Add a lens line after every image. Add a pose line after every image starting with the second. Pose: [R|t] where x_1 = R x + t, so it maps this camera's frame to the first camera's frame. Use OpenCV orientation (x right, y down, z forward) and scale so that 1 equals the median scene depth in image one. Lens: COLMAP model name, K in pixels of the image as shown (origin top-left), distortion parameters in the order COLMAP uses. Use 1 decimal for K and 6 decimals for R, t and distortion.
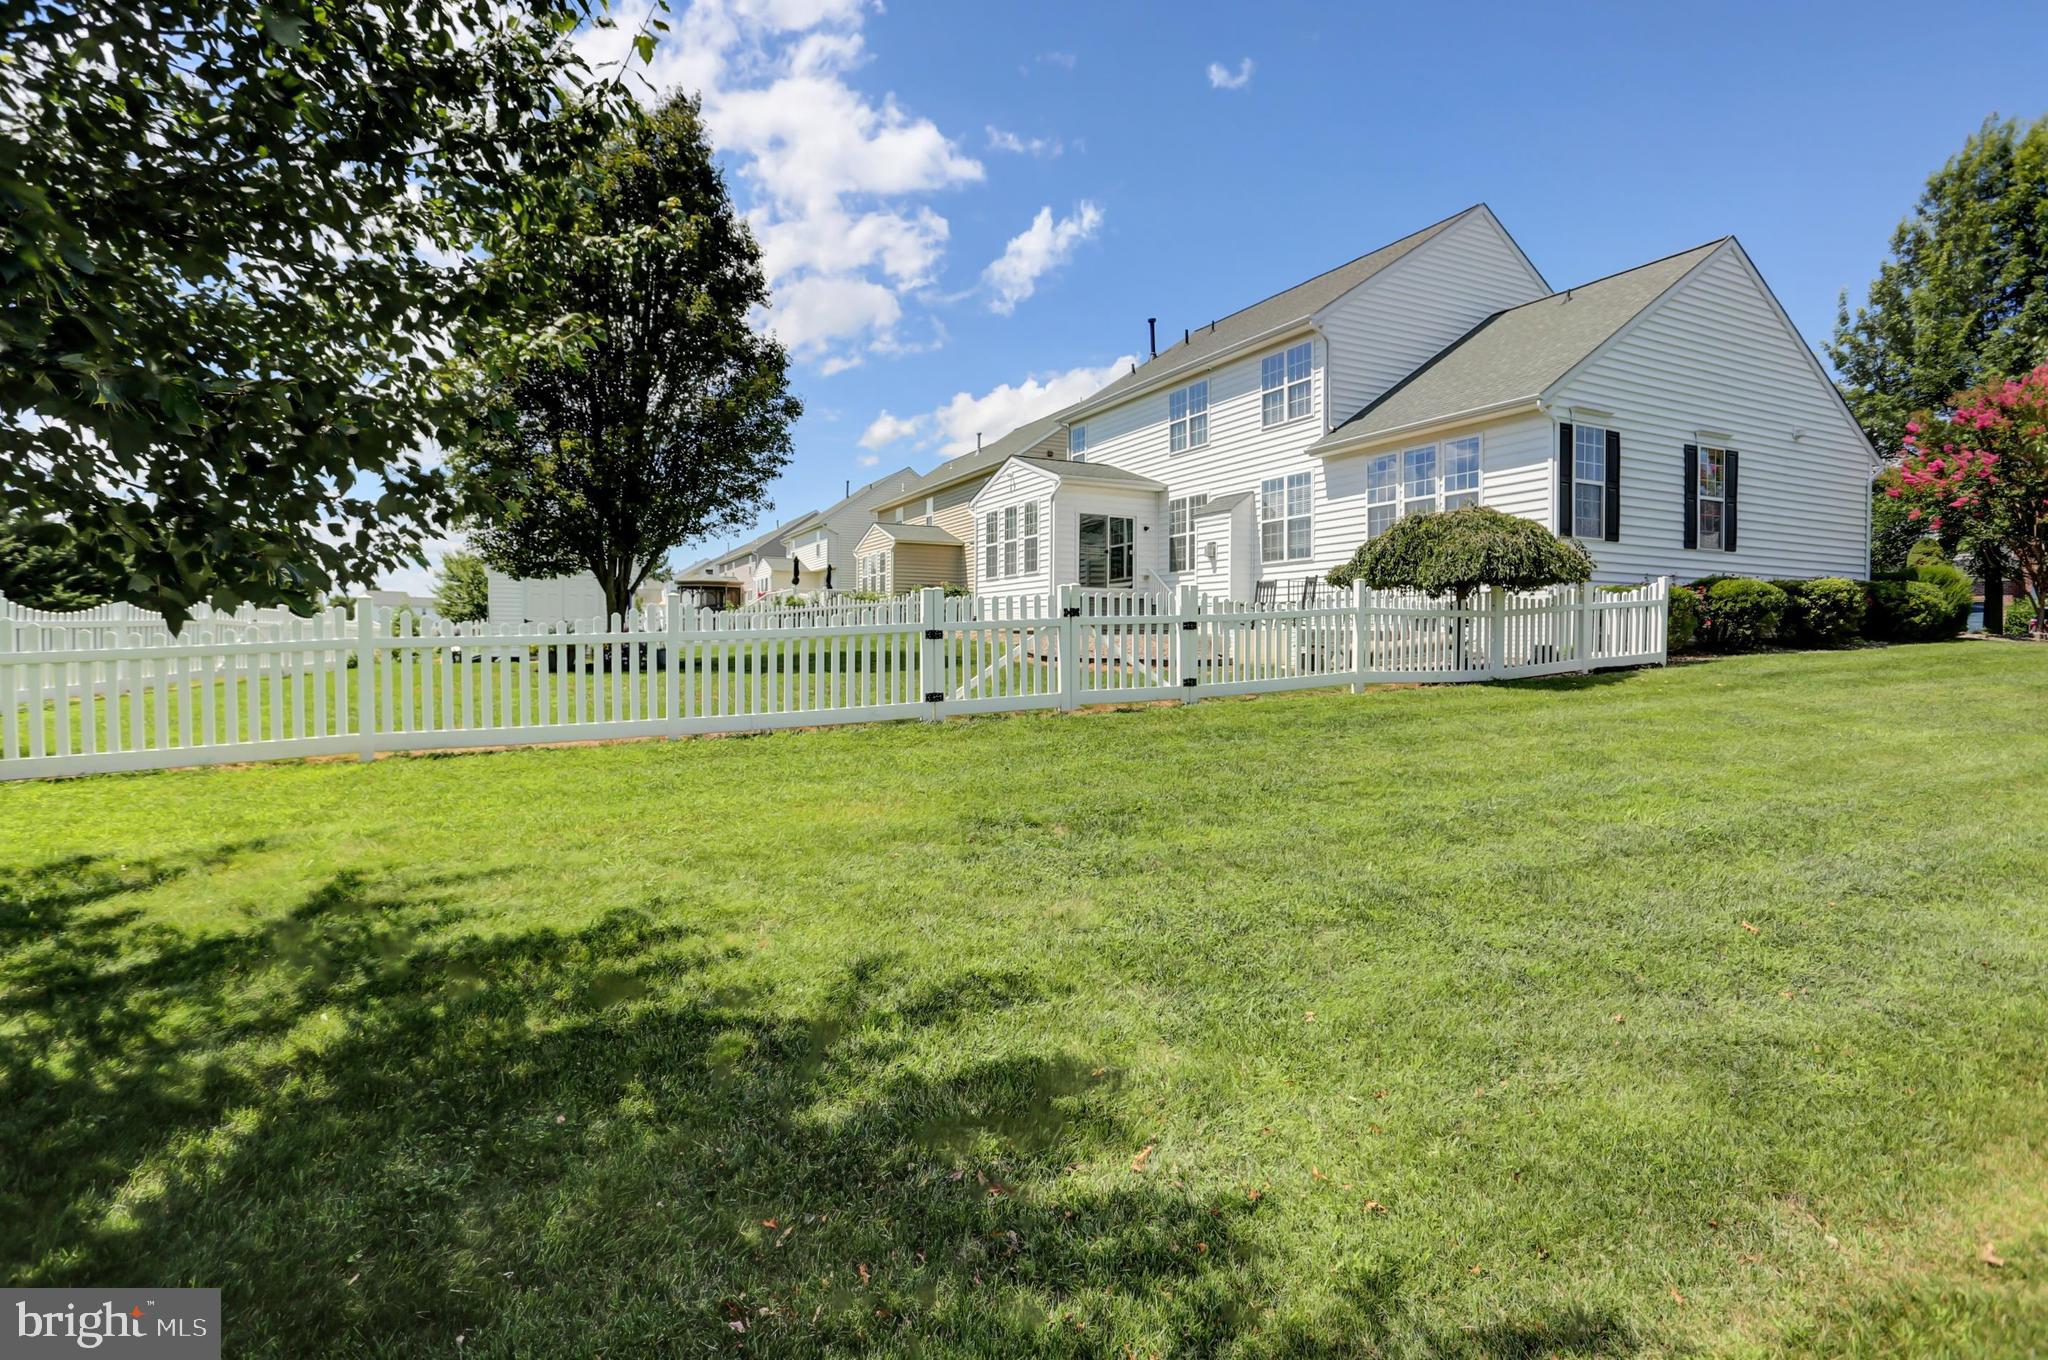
lens RADIAL K [[1006.1, 0, 1019.6], [0, 1006.1, 665.2], [0, 0, 1]] dist [-0.082048, 0.031307]
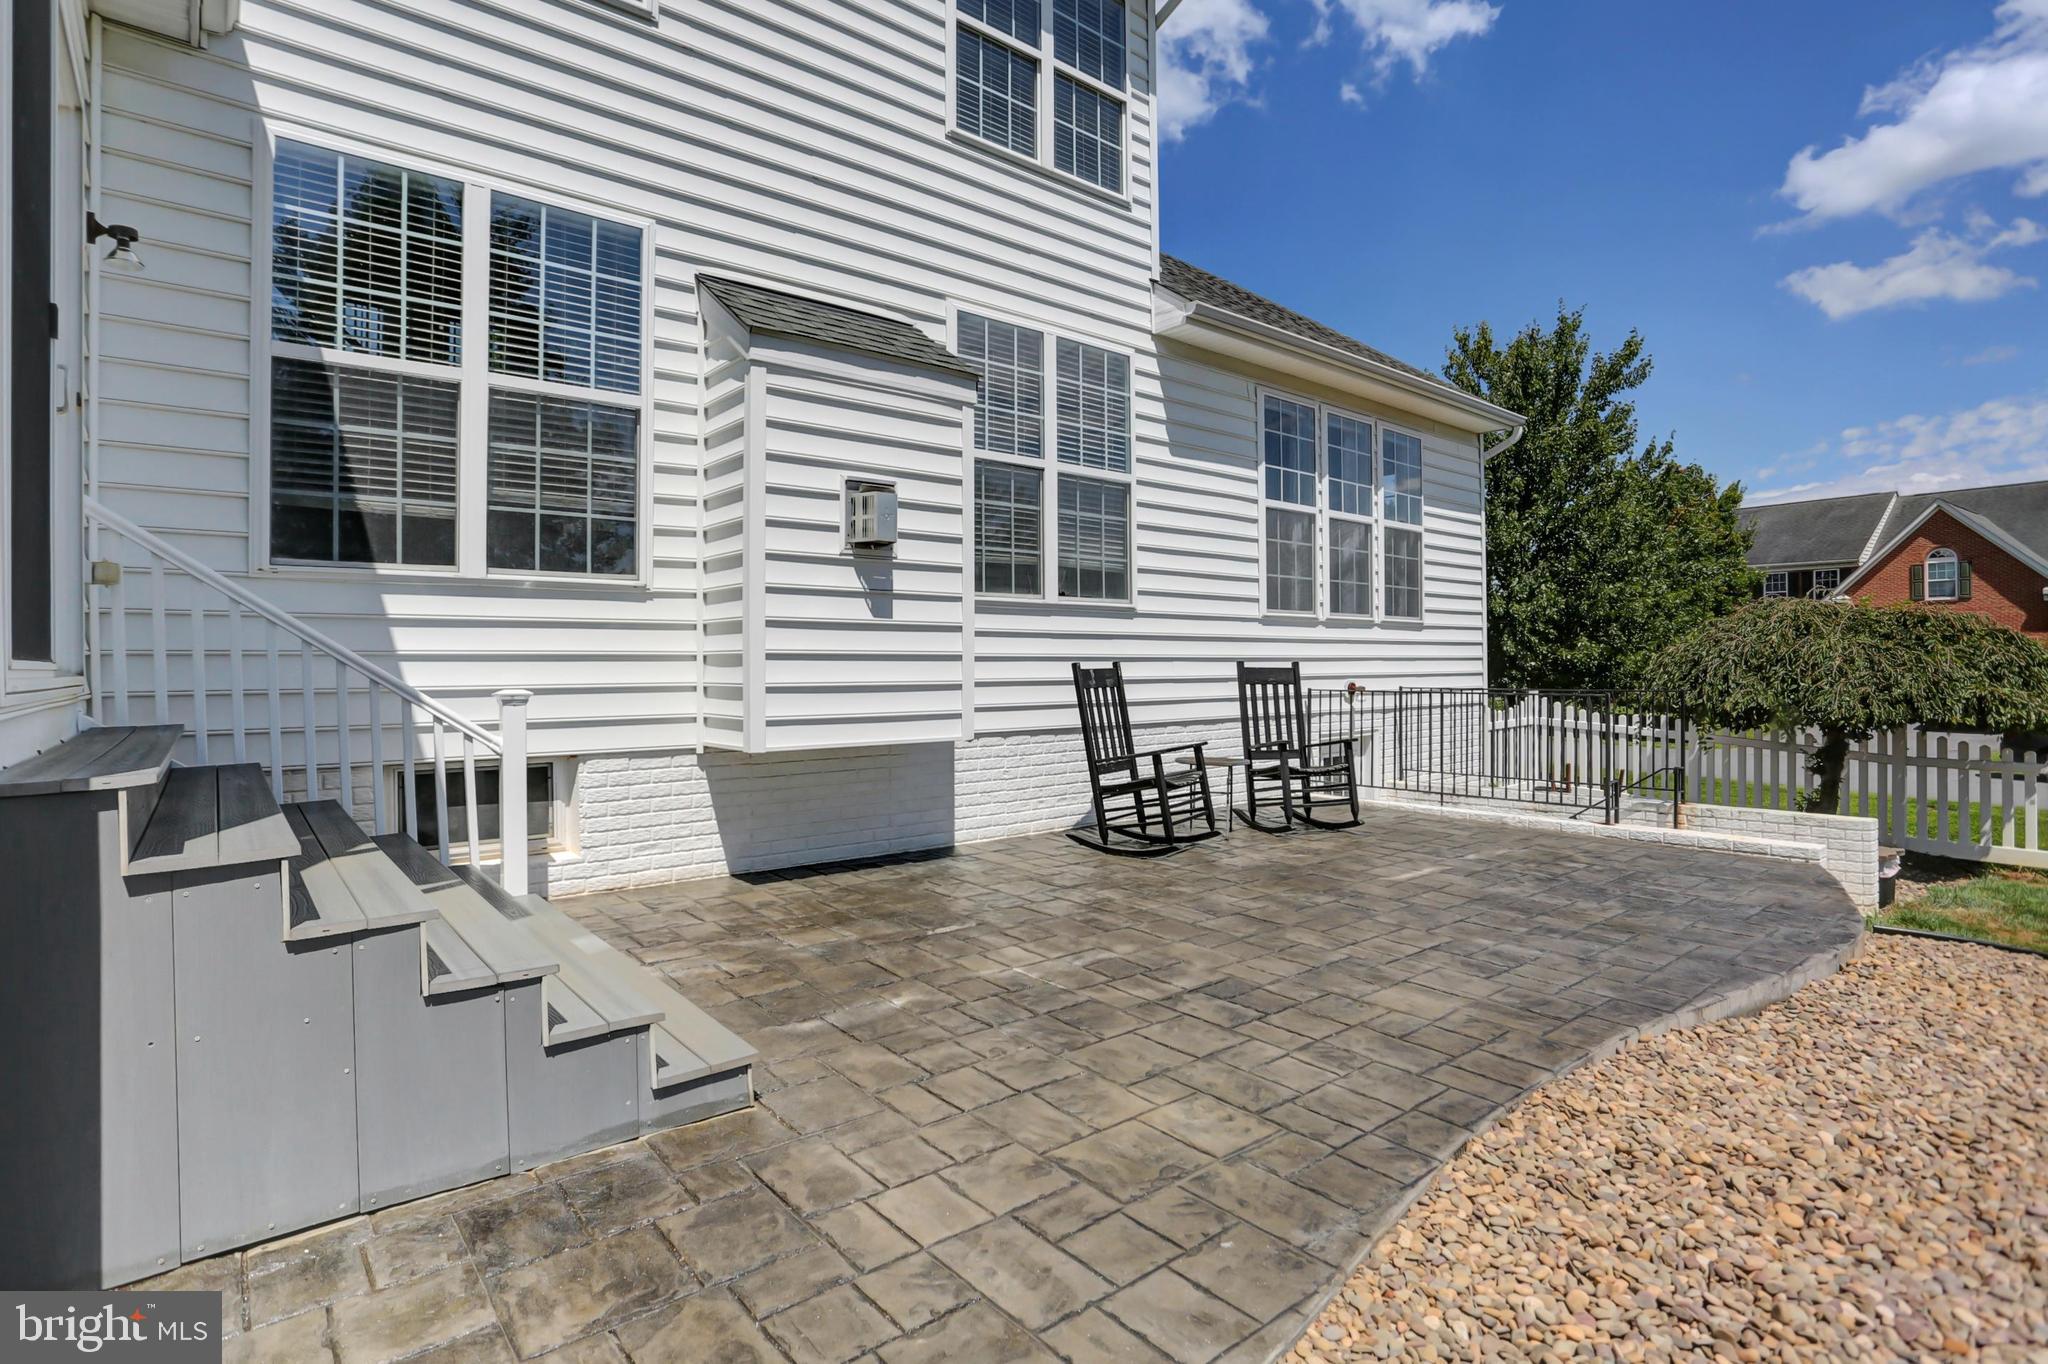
lens RADIAL K [[1006.1, 0, 1019.6], [0, 1006.1, 667.2], [0, 0, 1]] dist [-0.082048, 0.031307]
pose [[-0.232810, -0.007540, 0.972493, -0.039916], [0.027335, 0.999524, 0.014293, -0.083805], [-0.972138, 0.029911, -0.232493, 1.037474]]
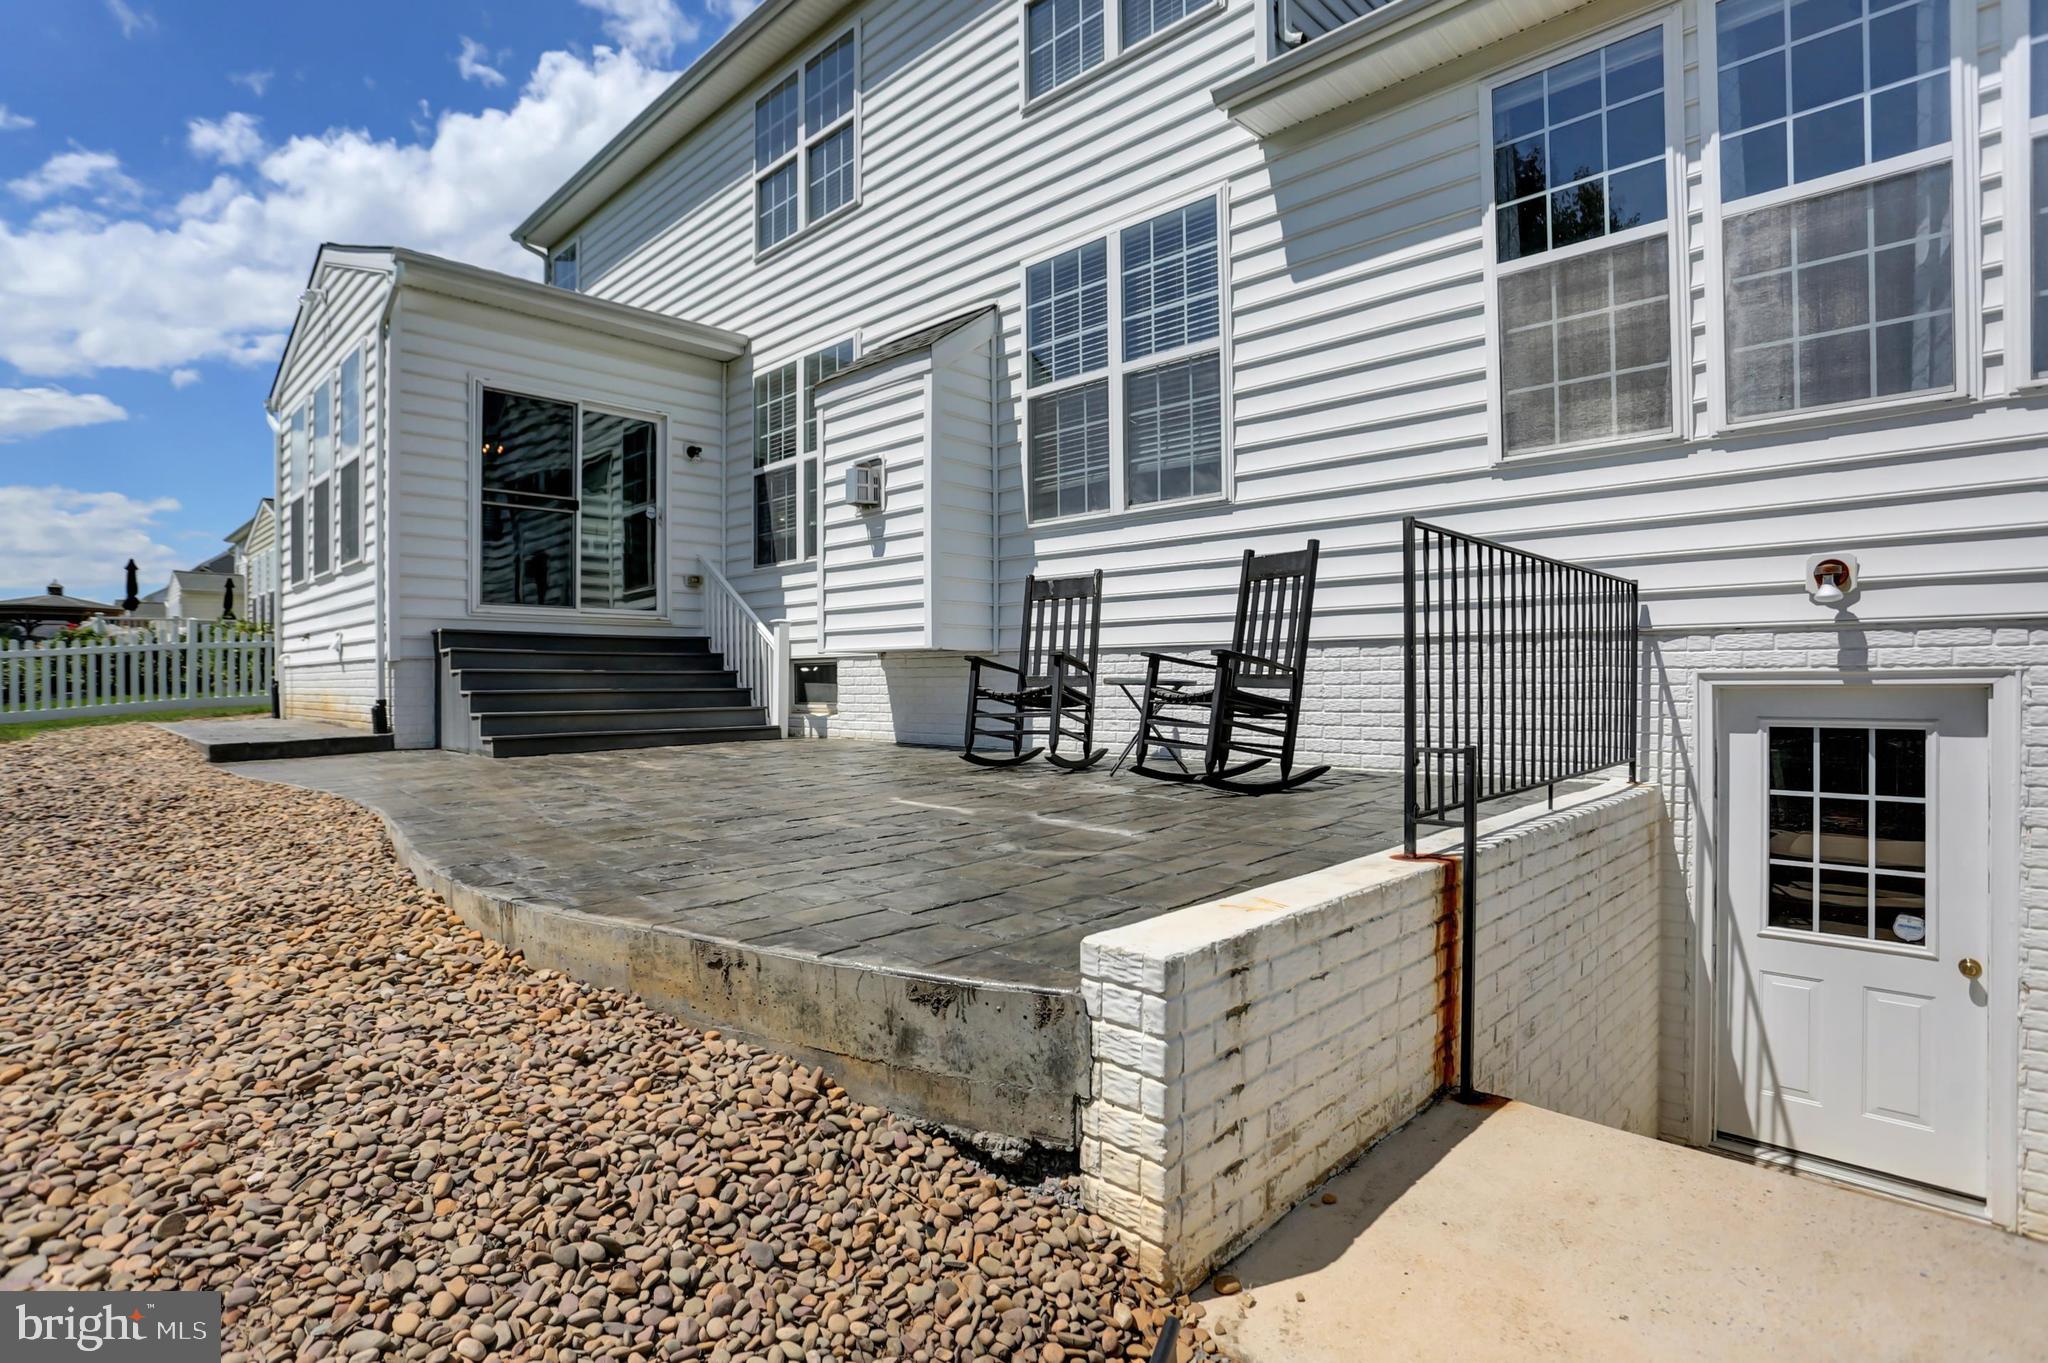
lens RADIAL K [[991.1, 0, 1024.0], [0, 991.1, 681.5], [0, 0, 1]] dist [-0.069609, 0.025402]
pose [[0.938107, -0.009231, 0.346222, 0.131131], [0.017132, 0.999658, -0.019766, -0.046103], [-0.345921, 0.024474, 0.937944, 0.702218]]
